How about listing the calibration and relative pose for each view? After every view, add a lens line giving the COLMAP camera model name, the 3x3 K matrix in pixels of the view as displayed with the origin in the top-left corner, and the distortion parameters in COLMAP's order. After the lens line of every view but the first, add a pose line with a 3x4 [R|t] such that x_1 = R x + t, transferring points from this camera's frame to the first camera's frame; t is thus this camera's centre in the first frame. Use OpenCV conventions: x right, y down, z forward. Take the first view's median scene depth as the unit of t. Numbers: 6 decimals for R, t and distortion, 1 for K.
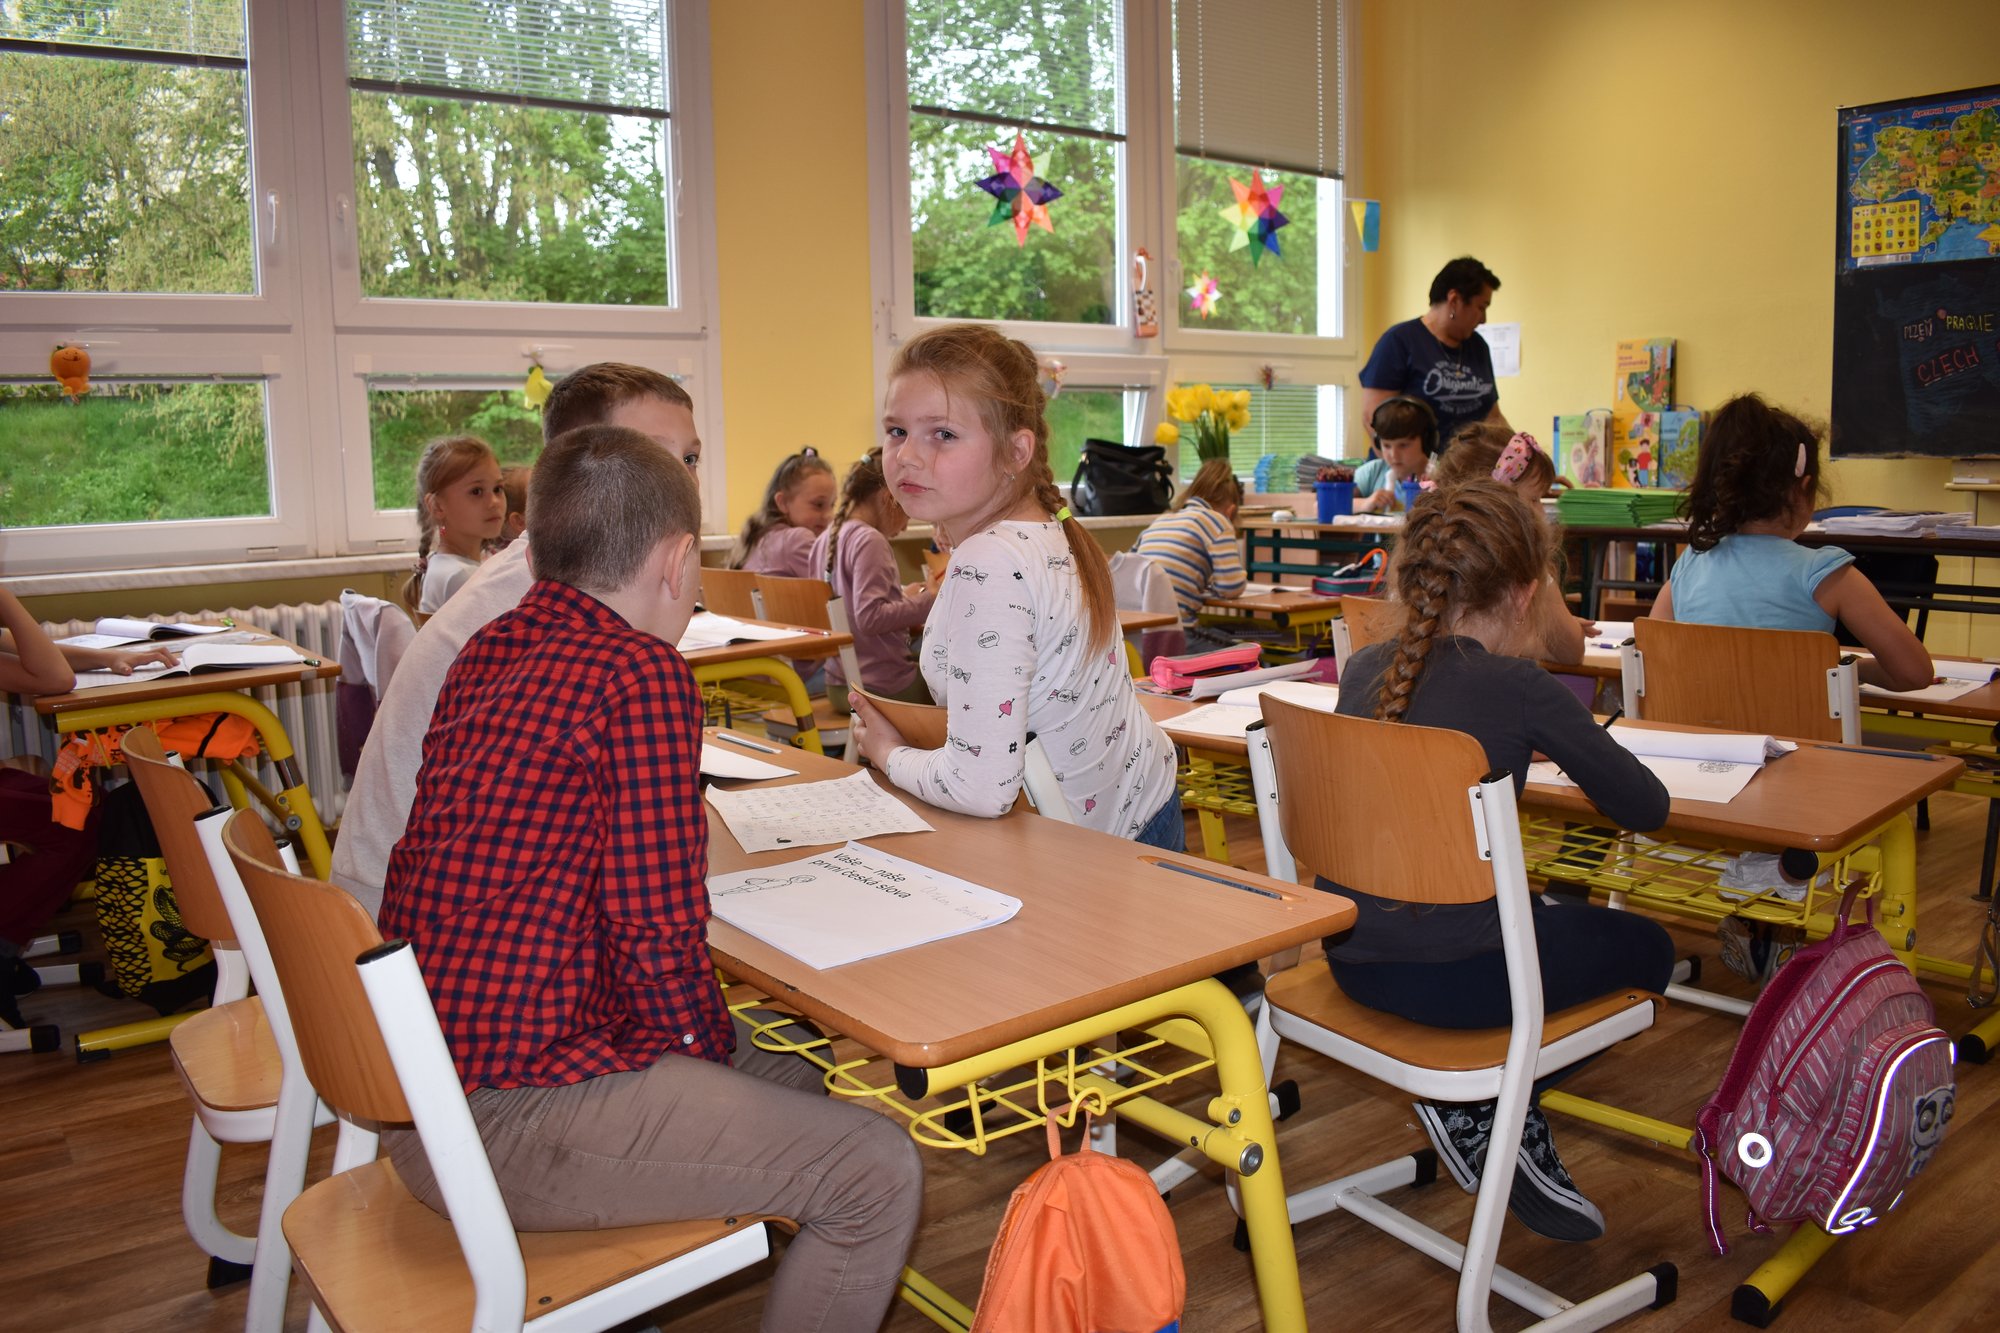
lens RADIAL K [[1558.7, 0, 1007.2], [0, 1558.7, 668.6], [0, 0, 1]] dist [-0.094056, 0.012214]
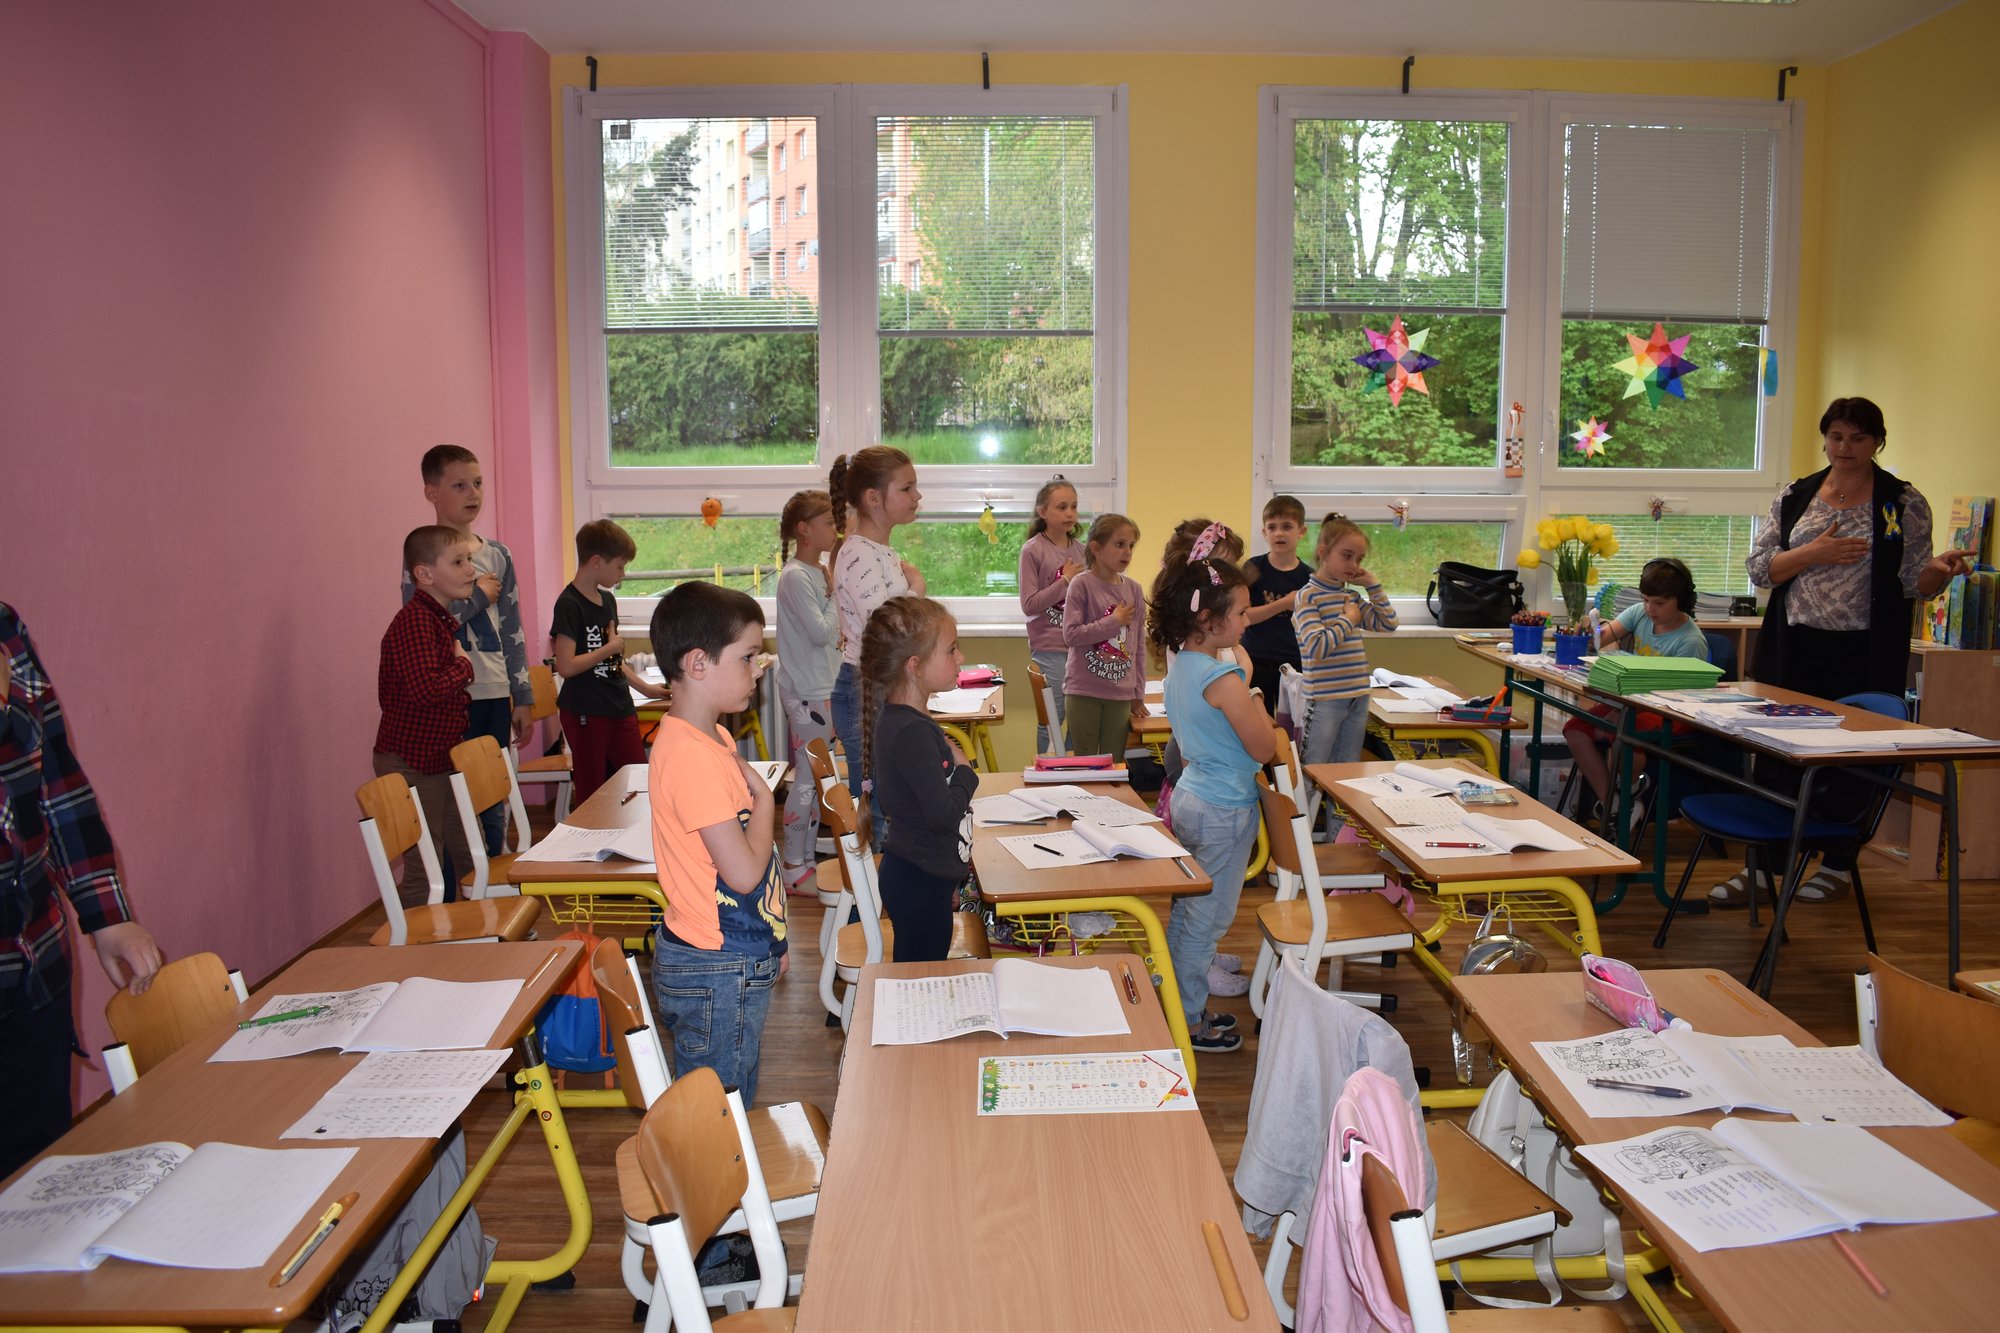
lens RADIAL K [[1562.1, 0, 1006.6], [0, 1562.1, 670.6], [0, 0, 1]] dist [-0.092825, 0.009114]
pose [[0.804105, 0.098931, -0.586198, 0.576367], [-0.096727, 0.994689, 0.035189, -0.084323], [0.586566, 0.028406, 0.809403, -0.214148]]
